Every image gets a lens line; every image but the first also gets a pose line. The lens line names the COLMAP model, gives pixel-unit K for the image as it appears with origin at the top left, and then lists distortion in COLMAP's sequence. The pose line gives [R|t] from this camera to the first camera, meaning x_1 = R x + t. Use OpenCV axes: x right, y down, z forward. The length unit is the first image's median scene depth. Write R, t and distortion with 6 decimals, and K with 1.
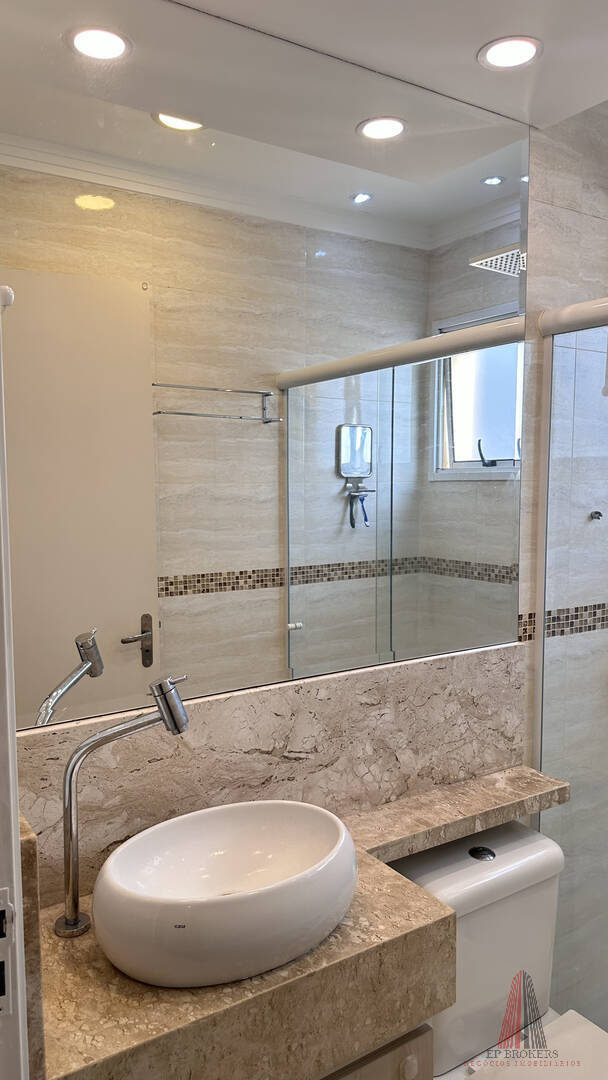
lens RADIAL K [[765.0, 0, 303.5], [0, 765.0, 545.0], [0, 0, 1]] dist [0.142407, -0.221850]
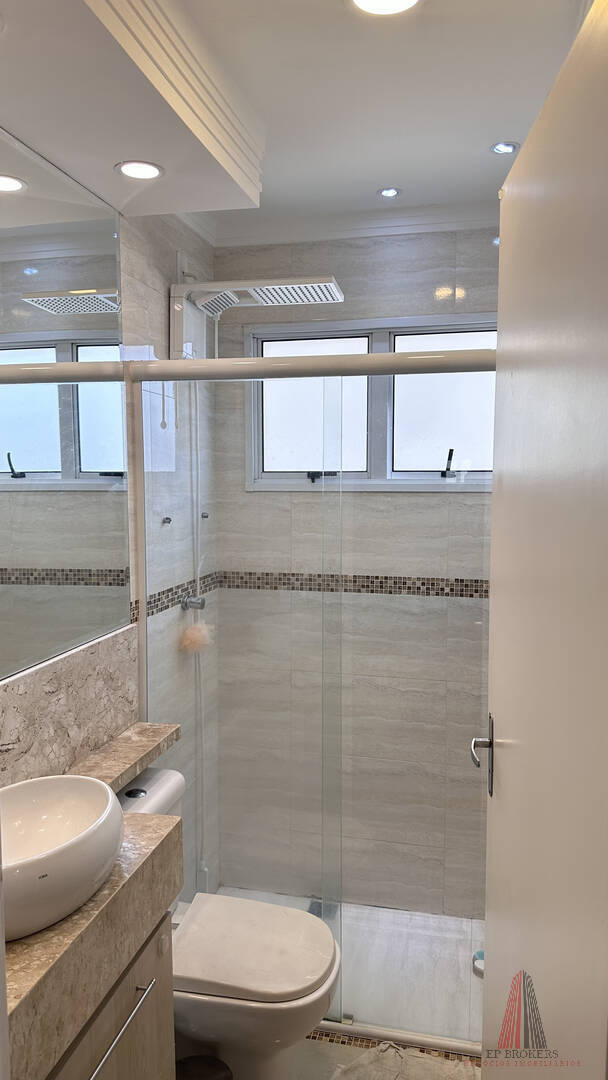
lens RADIAL K [[765.0, 0, 303.5], [0, 765.0, 545.0], [0, 0, 1]] dist [0.142407, -0.221850]
pose [[0.716609, -0.062699, 0.694651, -0.402326], [0.065316, 0.997607, 0.022663, -0.012587], [-0.694410, 0.029131, 0.718990, -0.093297]]
